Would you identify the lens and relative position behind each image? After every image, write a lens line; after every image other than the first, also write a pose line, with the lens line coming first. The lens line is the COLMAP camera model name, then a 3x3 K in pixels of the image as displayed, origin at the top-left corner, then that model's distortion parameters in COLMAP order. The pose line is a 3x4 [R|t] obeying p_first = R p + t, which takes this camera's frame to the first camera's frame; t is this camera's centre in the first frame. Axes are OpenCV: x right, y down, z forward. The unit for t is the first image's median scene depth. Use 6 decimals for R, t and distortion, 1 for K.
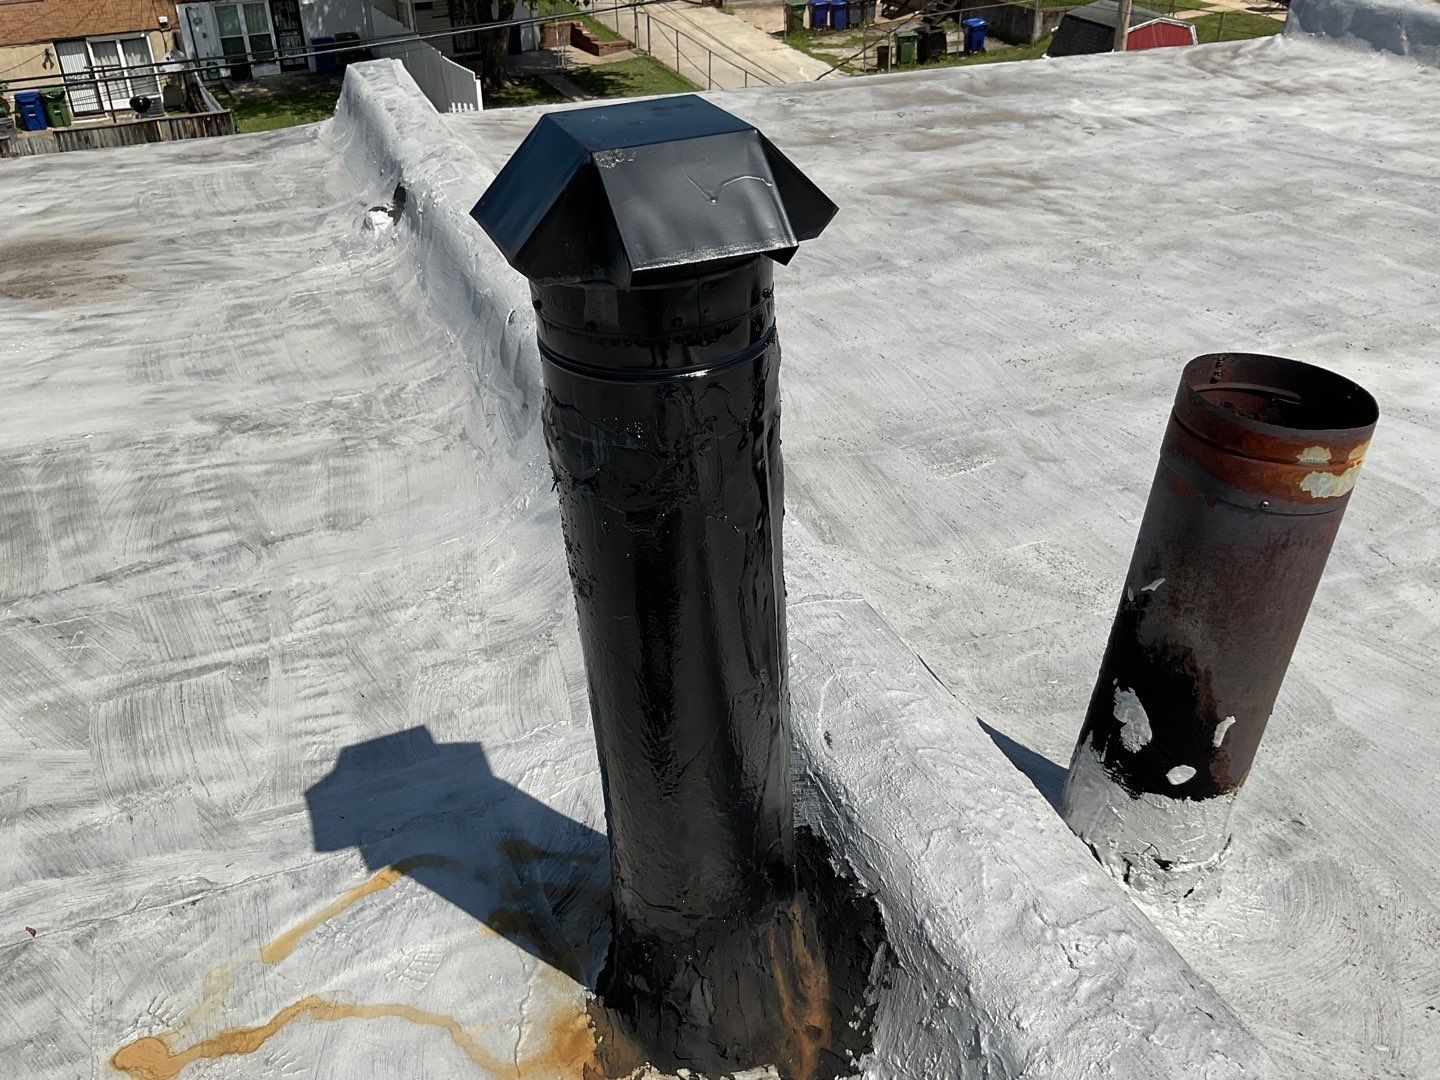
lens RADIAL K [[1167.6, 0, 711.4], [0, 1167.6, 537.1], [0, 0, 1]] dist [0.099701, -0.190499]
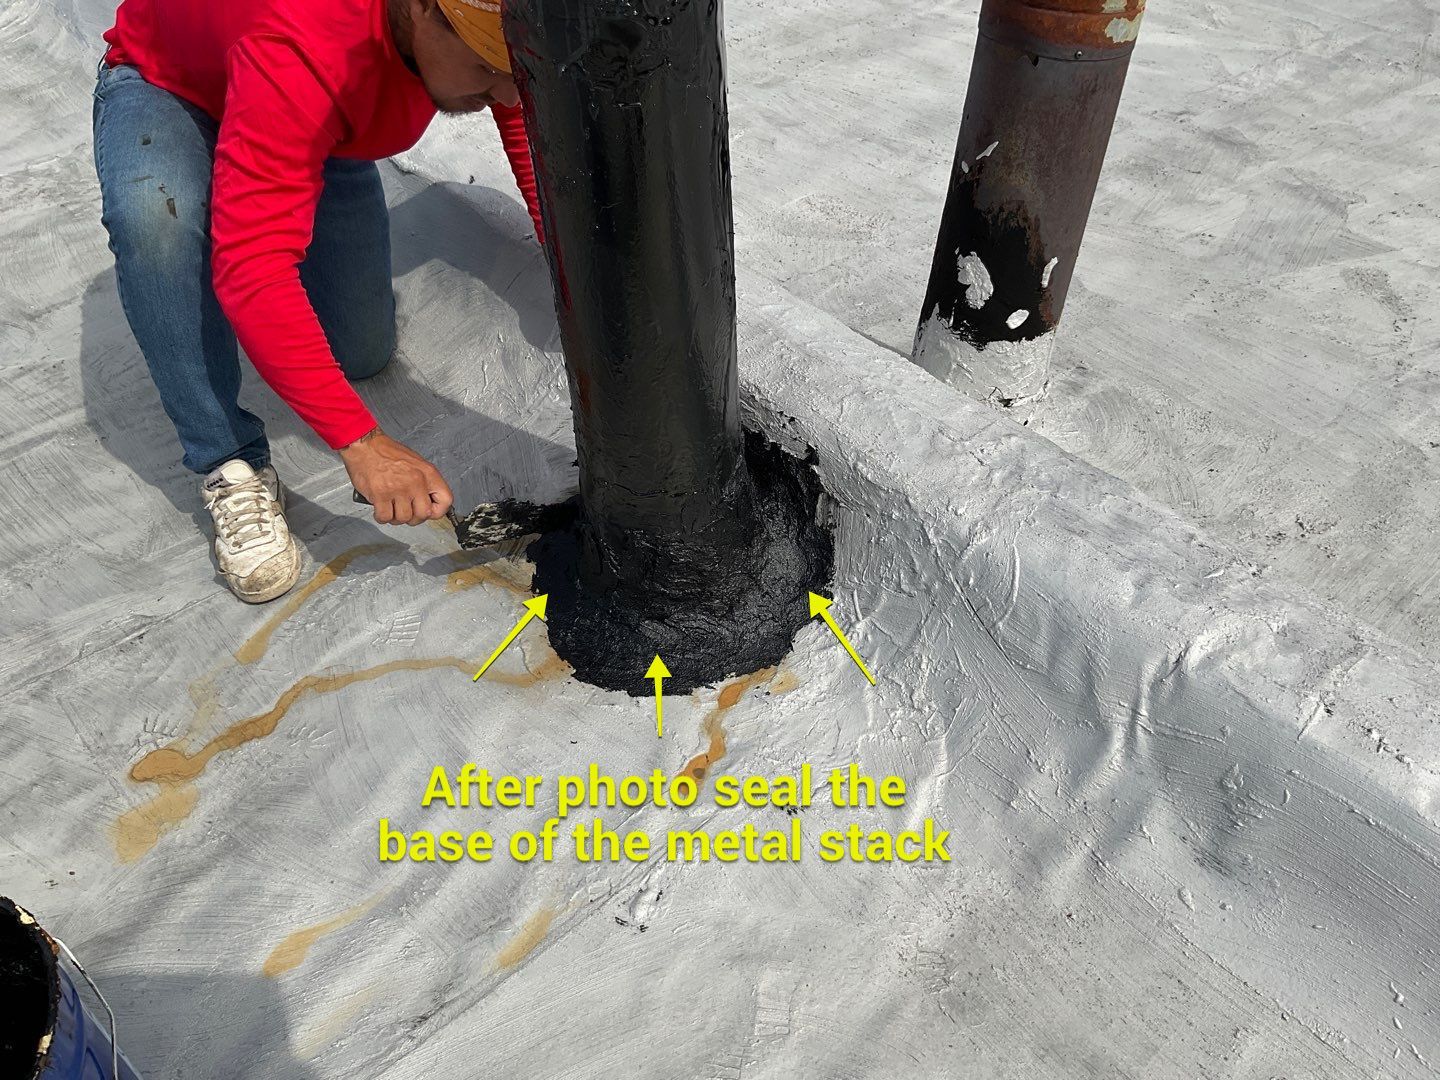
lens RADIAL K [[1199.1, 0, 677.1], [0, 1199.1, 538.5], [0, 0, 1]] dist [0.066940, -0.122300]
pose [[0.947179, -0.212381, 0.240305, -0.259477], [0.168141, 0.966919, 0.191821, 0.119338], [-0.273095, -0.141284, 0.951556, -0.094717]]
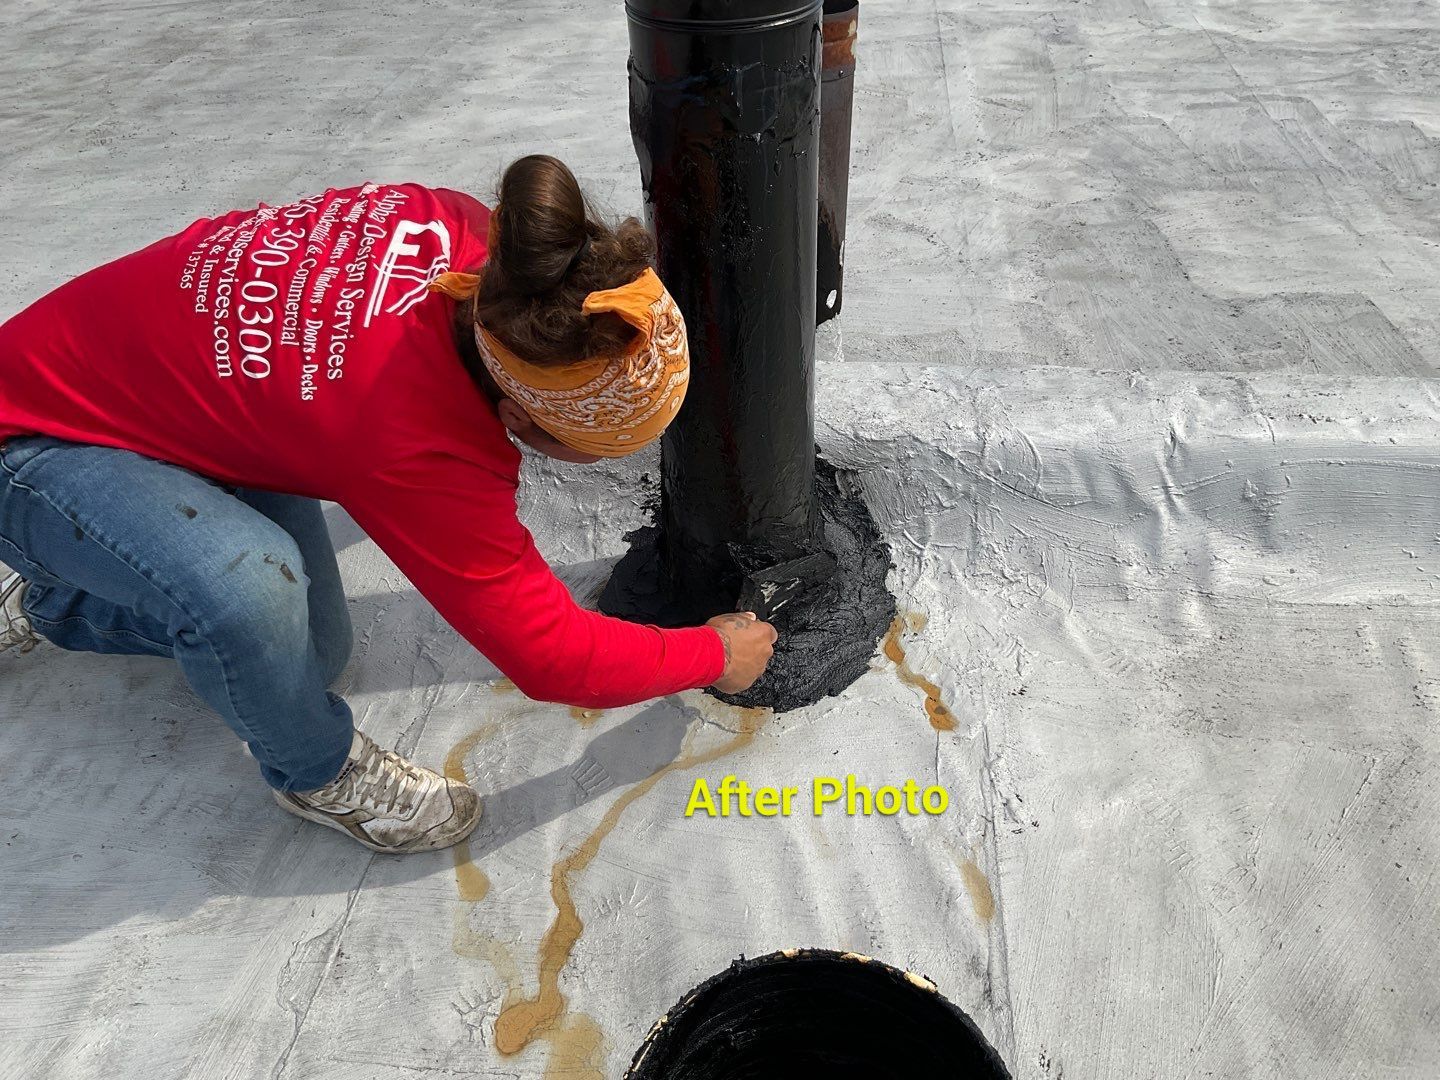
lens RADIAL K [[1216.3, 0, 720.0], [0, 1216.3, 540.0], [0, 0, 1]] dist [0.078220, -0.150563]
pose [[0.465515, -0.533533, 0.706144, -0.847367], [0.488004, 0.820353, 0.298116, -0.065812], [-0.738342, 0.205823, 0.642252, 0.200712]]
